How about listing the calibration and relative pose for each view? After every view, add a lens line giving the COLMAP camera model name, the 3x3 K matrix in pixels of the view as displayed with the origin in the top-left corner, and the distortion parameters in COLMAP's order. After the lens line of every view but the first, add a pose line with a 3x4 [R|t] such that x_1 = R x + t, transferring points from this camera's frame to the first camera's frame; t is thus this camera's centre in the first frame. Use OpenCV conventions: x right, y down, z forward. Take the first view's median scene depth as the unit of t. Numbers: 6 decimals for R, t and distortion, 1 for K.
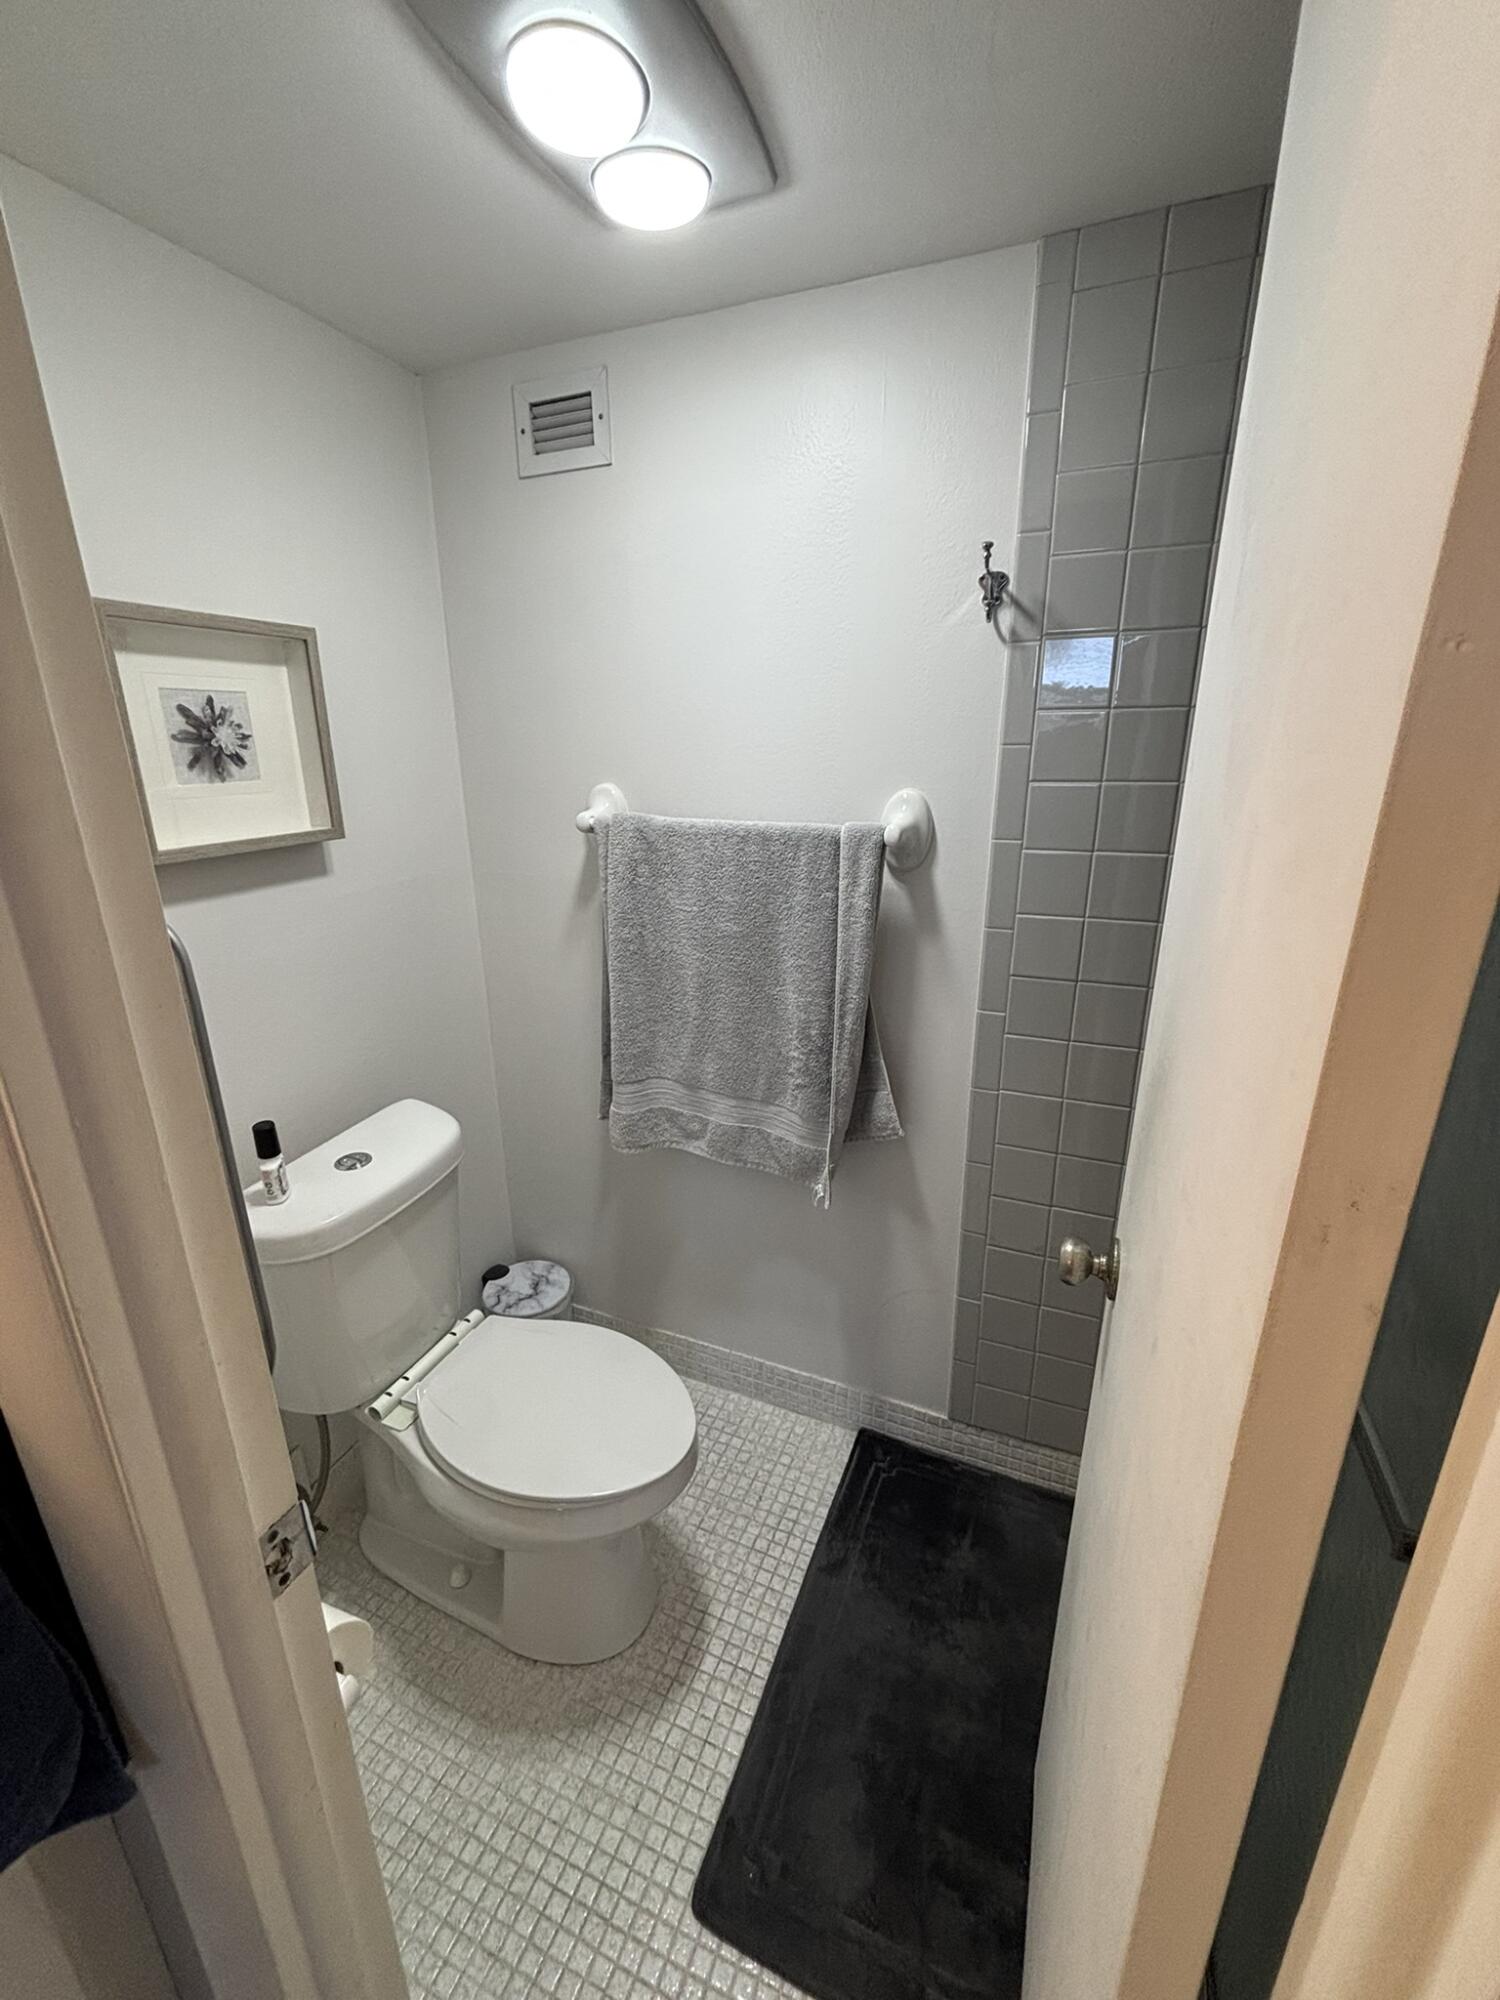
lens RADIAL K [[798.2, 0, 750.0], [0, 798.2, 1000.0], [0, 0, 1]] dist [-0.000510, -0.000118]
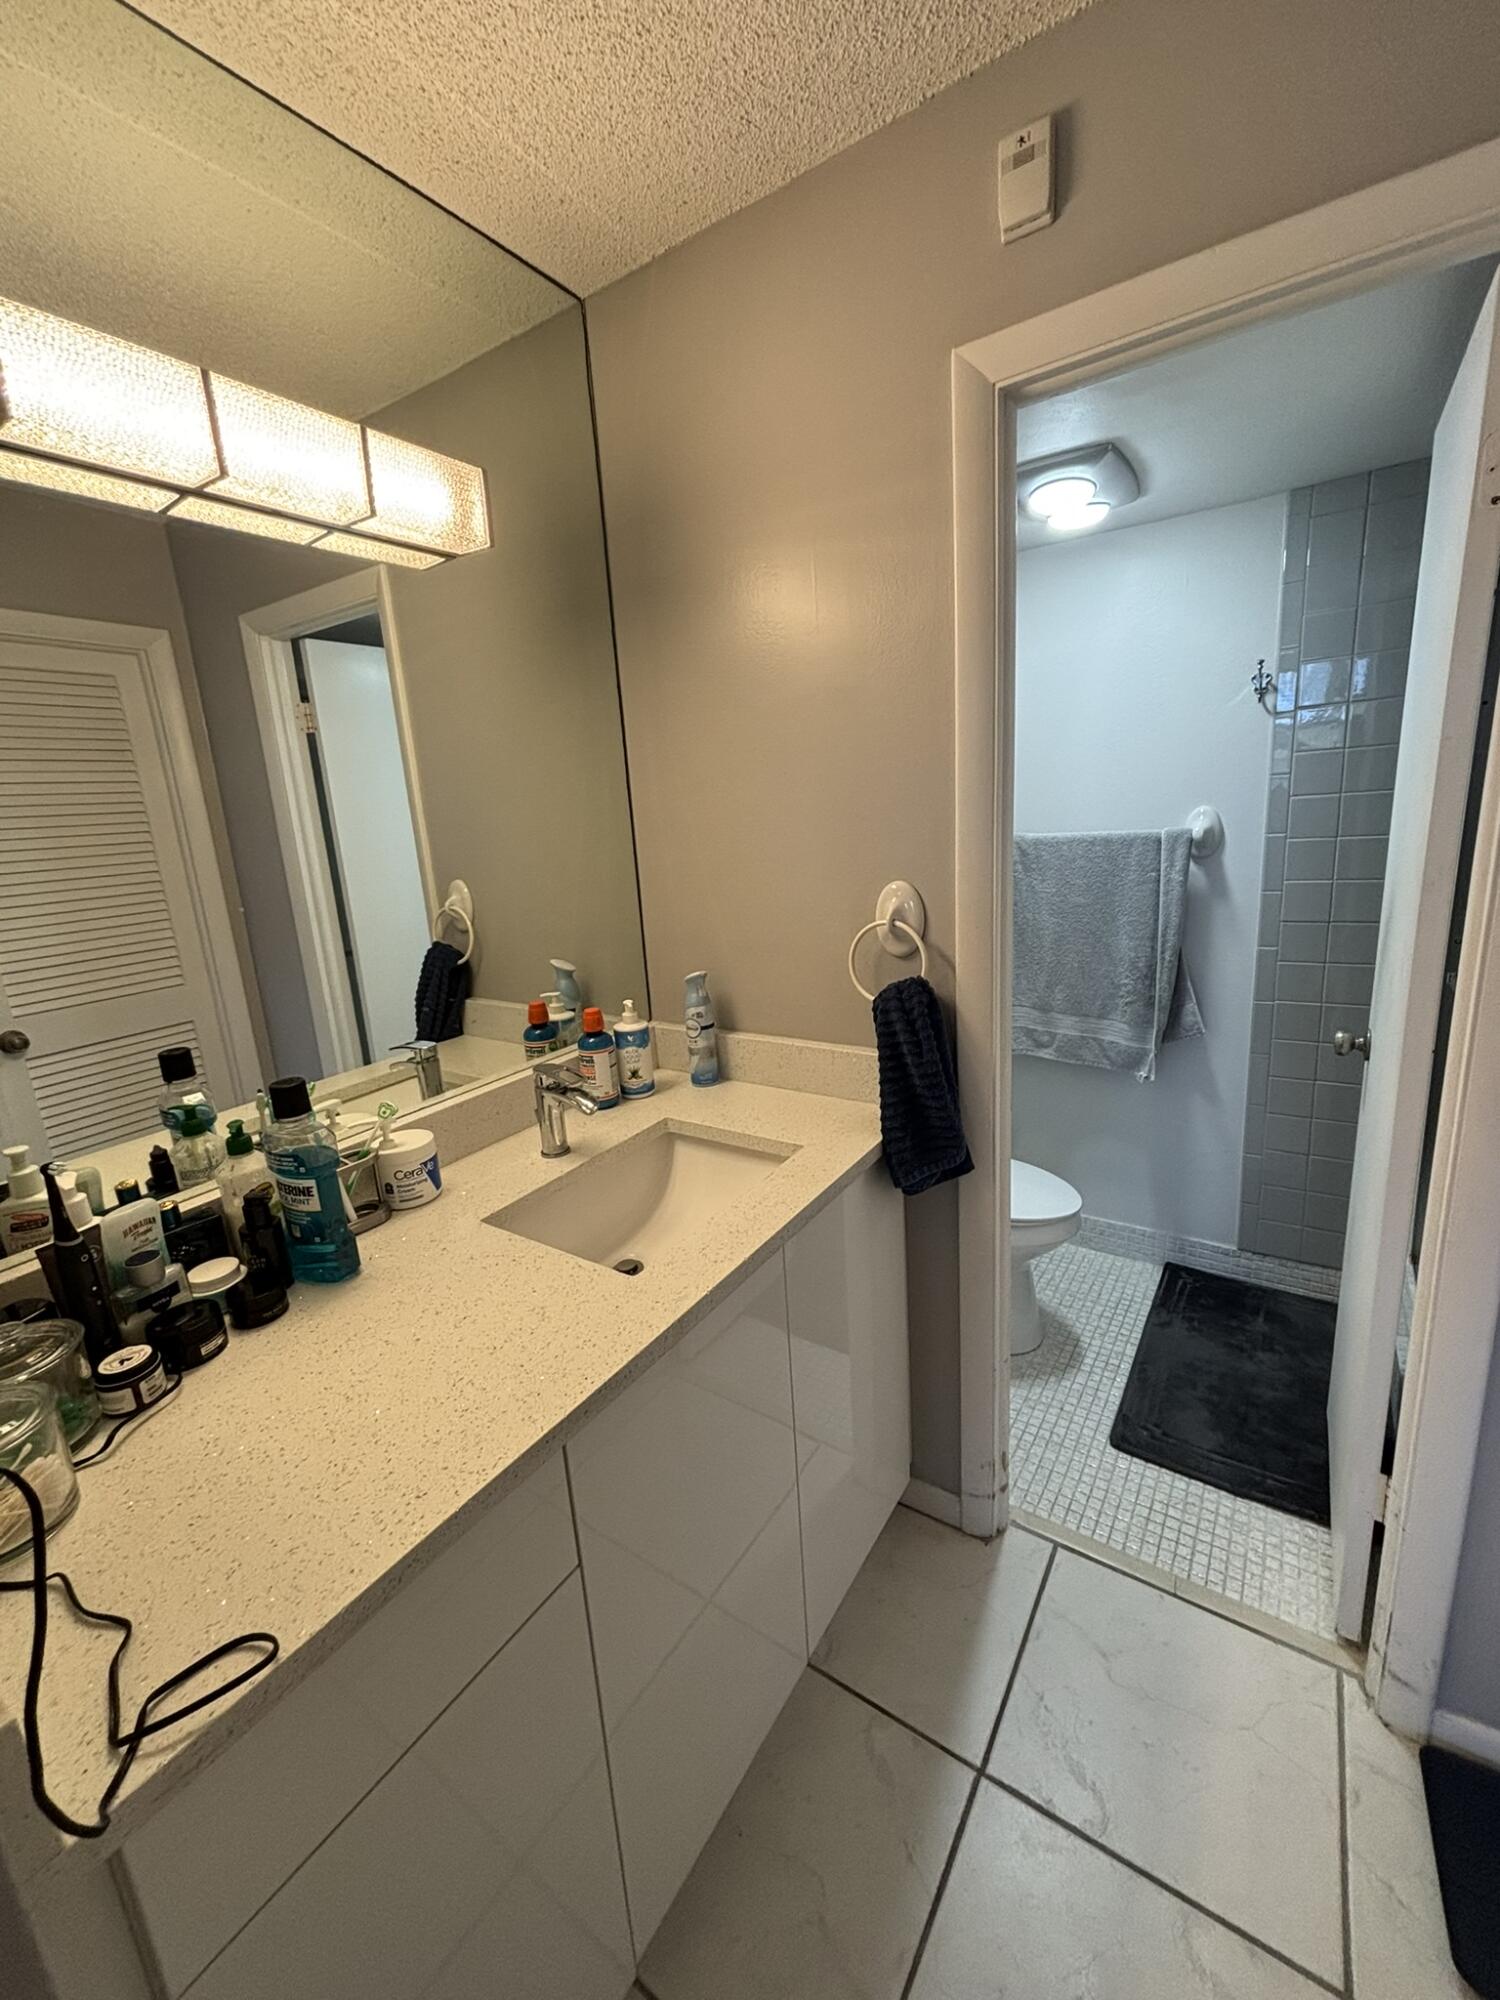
lens RADIAL K [[808.0, 0, 755.7], [0, 808.0, 996.5], [0, 0, 1]] dist [-0.010921, 0.000534]
pose [[0.979447, -0.010495, -0.201426, -0.334265], [-0.004915, 0.997107, -0.075851, 0.222997], [0.201640, 0.075282, 0.976562, -0.667165]]
